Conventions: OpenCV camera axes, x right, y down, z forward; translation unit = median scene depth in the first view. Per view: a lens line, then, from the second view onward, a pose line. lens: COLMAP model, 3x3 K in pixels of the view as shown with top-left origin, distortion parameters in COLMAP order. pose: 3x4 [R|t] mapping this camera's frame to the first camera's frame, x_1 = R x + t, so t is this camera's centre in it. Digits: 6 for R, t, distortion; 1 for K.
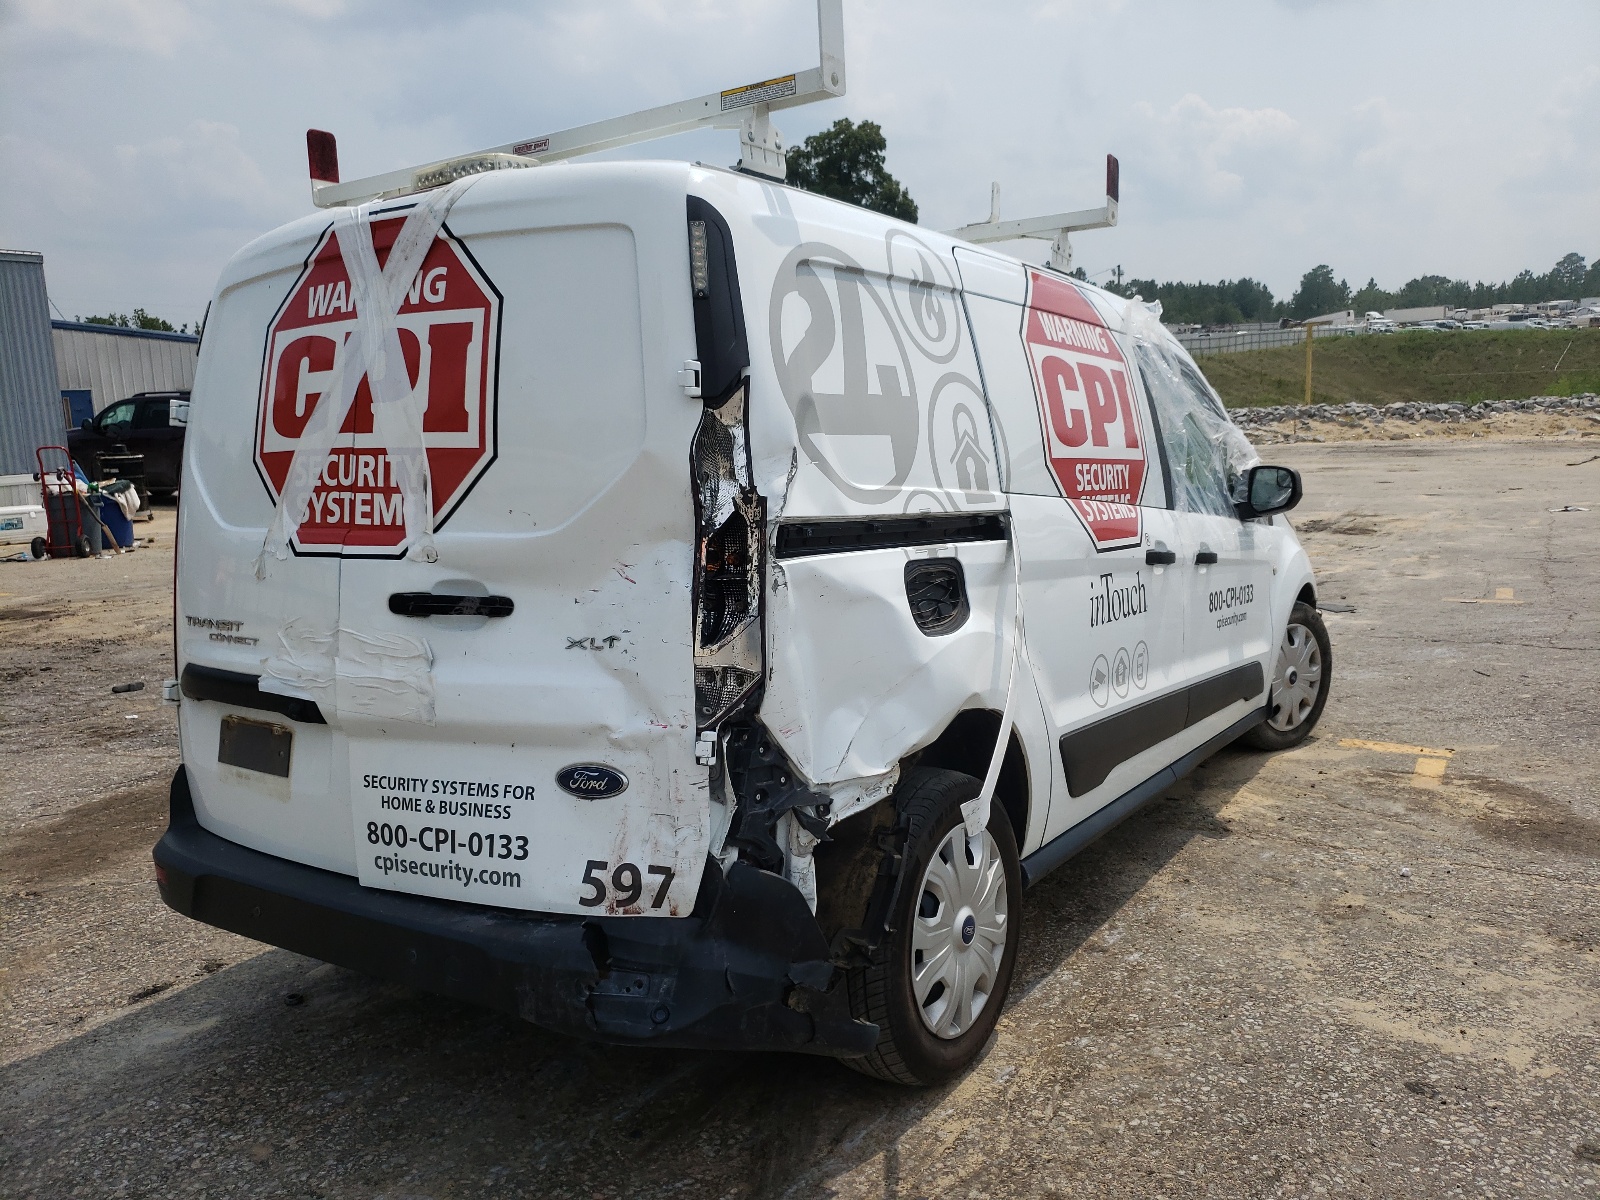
lens RADIAL K [[1224.6, 0, 817.7], [0, 1224.6, 597.4], [0, 0, 1]] dist [-0.002288, 0.002507]
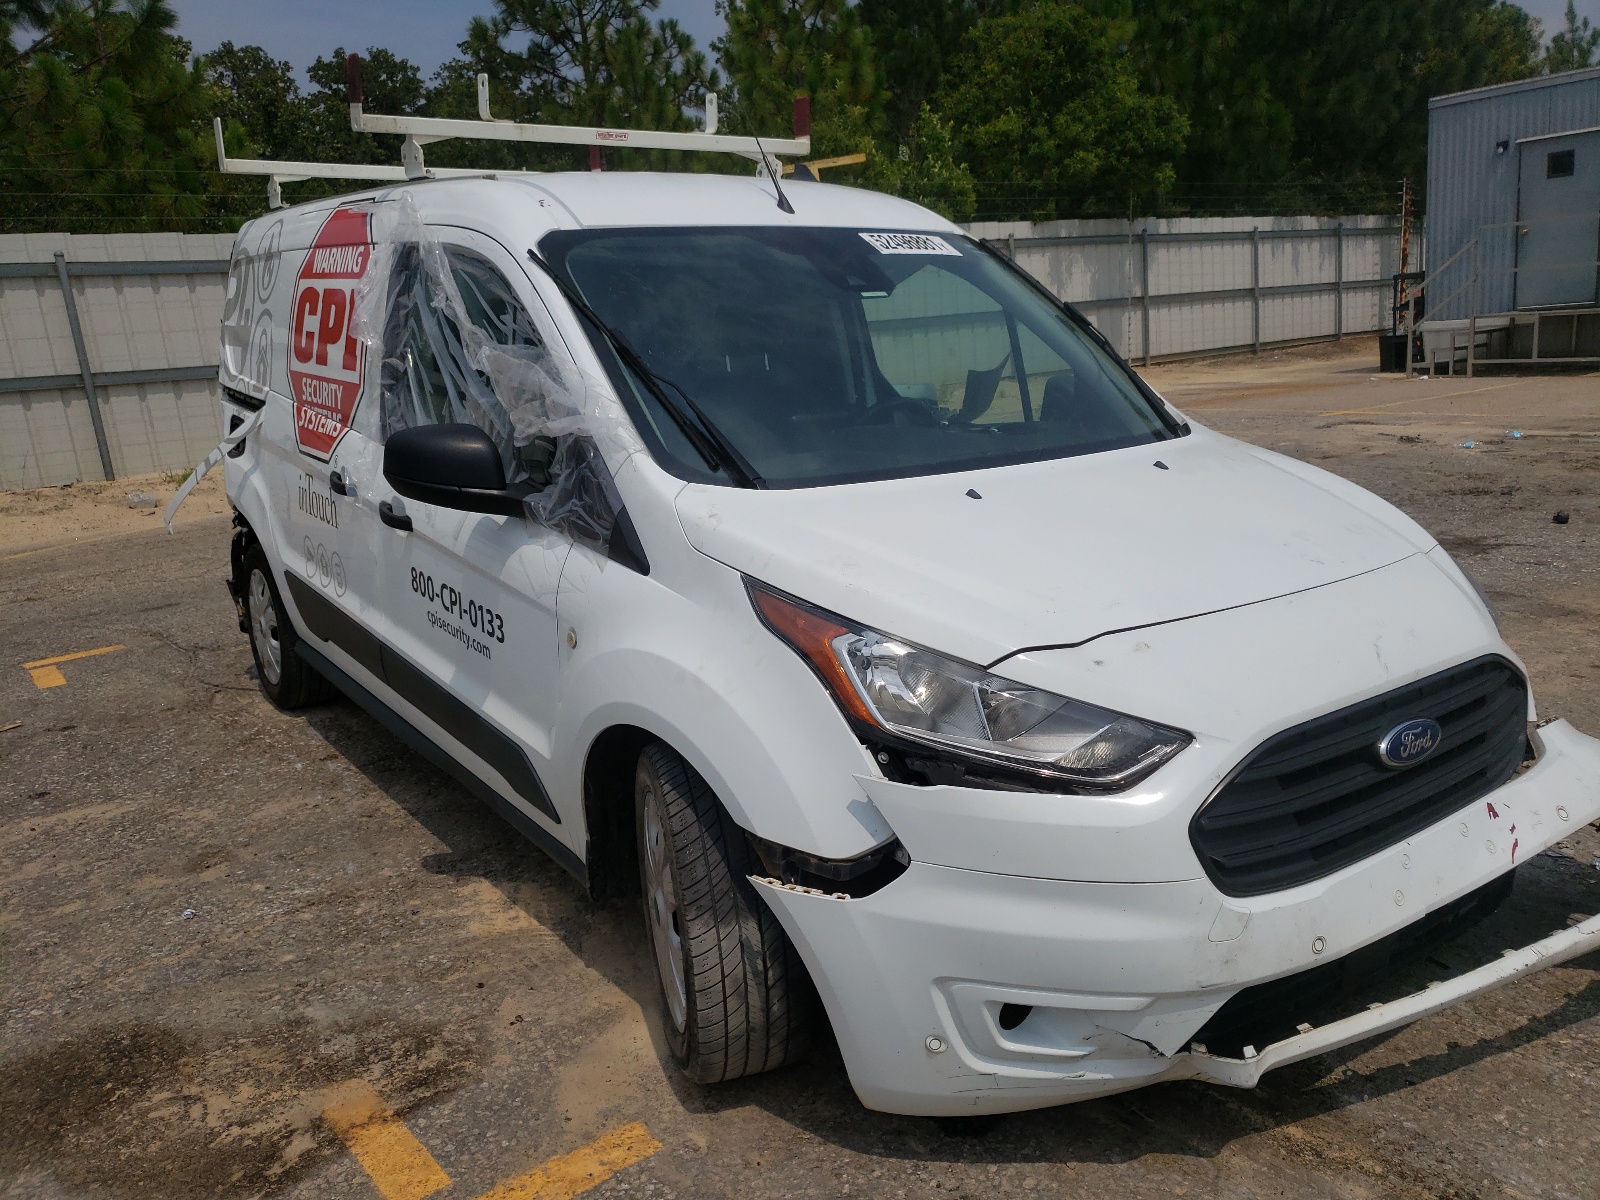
lens RADIAL K [[1224.6, 0, 817.7], [0, 1224.6, 597.4], [0, 0, 1]] dist [-0.002288, 0.002507]
pose [[-0.328374, 0.264335, -0.906806, 1.141105], [-0.072325, 0.950188, 0.303171, -0.290277], [0.941775, 0.165138, -0.292899, 1.769077]]
